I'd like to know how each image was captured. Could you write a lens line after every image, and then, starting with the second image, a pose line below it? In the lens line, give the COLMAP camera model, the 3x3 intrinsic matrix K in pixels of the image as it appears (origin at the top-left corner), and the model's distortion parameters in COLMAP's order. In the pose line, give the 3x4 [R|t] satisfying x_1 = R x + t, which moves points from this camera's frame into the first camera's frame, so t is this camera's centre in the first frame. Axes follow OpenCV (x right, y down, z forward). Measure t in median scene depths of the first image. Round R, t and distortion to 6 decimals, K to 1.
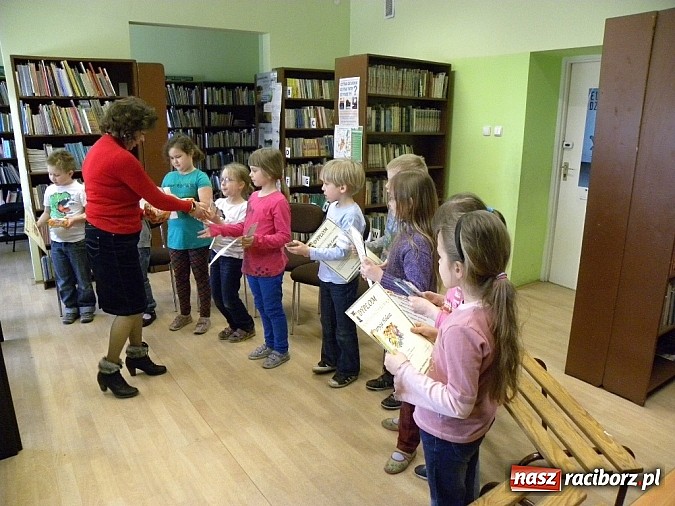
lens RADIAL K [[514.8, 0, 337.5], [0, 514.8, 253.0], [0, 0, 1]] dist [-0.157324, 0.107235]
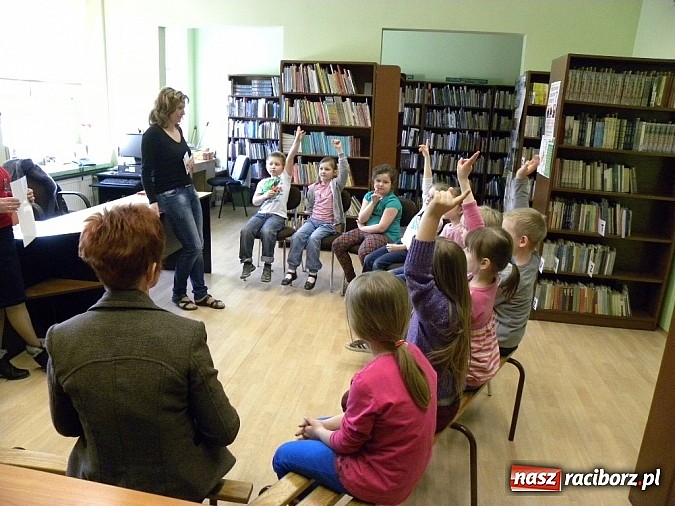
lens RADIAL K [[524.6, 0, 337.5], [0, 524.6, 253.0], [0, 0, 1]] dist [-0.162401, 0.126073]
pose [[0.728538, 0.206149, -0.653250, 0.361089], [-0.214501, 0.974336, 0.068253, -0.033764], [0.650555, 0.090398, 0.754060, 0.111898]]
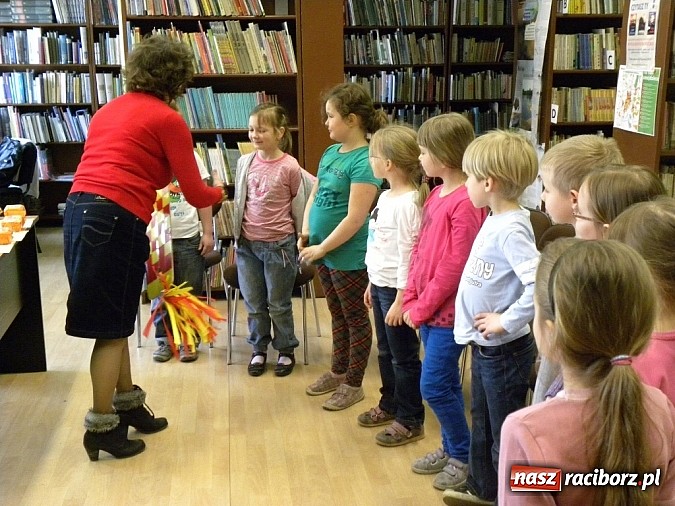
lens RADIAL K [[892.4, 0, 337.5], [0, 892.4, 253.0], [0, 0, 1]] dist [0.132074, -0.247474]
pose [[0.890174, 0.093568, -0.445909, 0.174911], [-0.107519, 0.994185, -0.006025, -0.016120], [0.442752, 0.053307, 0.895058, 0.023473]]
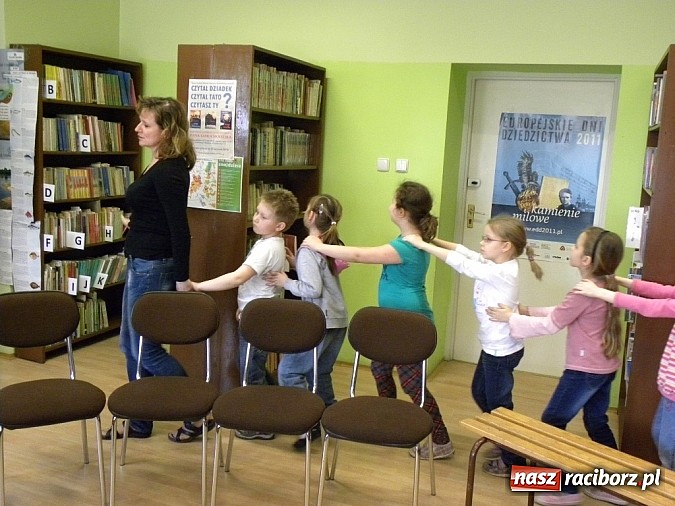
lens RADIAL K [[722.4, 0, 337.5], [0, 722.4, 253.0], [0, 0, 1]] dist [0.003299, -0.023734]
pose [[0.833736, -0.048613, 0.550019, -0.334928], [0.095369, 0.993824, -0.056725, -0.061407], [-0.543865, 0.099748, 0.833223, 0.175072]]
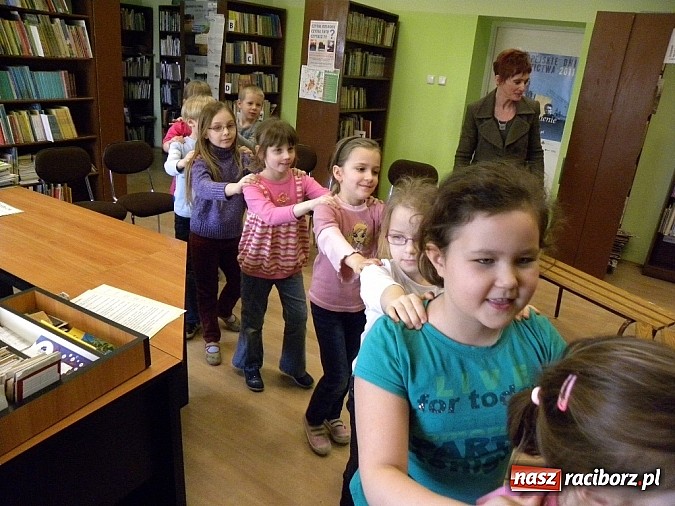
lens RADIAL K [[524.6, 0, 337.5], [0, 524.6, 253.0], [0, 0, 1]] dist [-0.162401, 0.126073]
pose [[0.916582, -0.069359, 0.393785, -0.377787], [0.020560, 0.991713, 0.126819, -0.004430], [-0.399318, -0.108144, 0.910412, -0.017915]]
